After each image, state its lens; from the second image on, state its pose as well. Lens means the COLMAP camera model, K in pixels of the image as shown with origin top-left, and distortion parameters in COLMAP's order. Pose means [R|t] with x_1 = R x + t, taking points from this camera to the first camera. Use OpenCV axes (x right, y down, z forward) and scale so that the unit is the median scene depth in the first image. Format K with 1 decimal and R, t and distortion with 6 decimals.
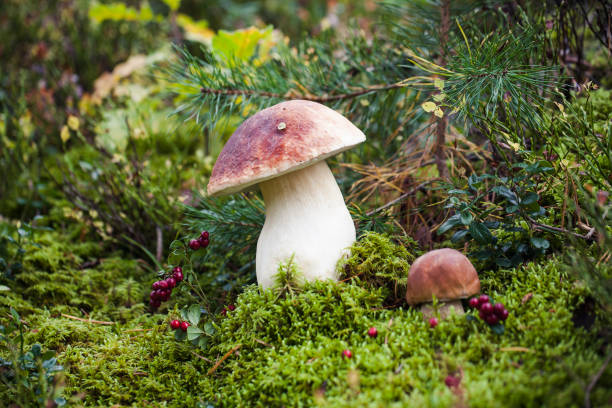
lens RADIAL K [[1595.2, 0, 306.0], [0, 1595.2, 204.0], [0, 0, 1]] dist [-0.053688, -0.079380]
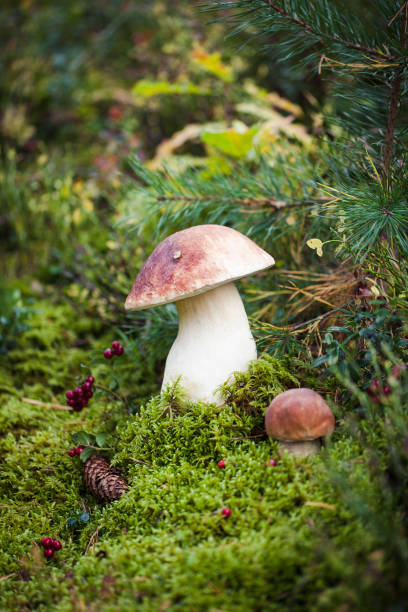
lens RADIAL K [[1595.2, 0, 204.0], [0, 1595.2, 306.0], [0, 0, 1]] dist [-0.053688, -0.079380]
pose [[0.934664, 0.067777, -0.349013, 0.380664], [-0.020656, 0.990355, 0.137004, -0.163786], [0.354932, -0.120844, 0.927049, 0.020740]]
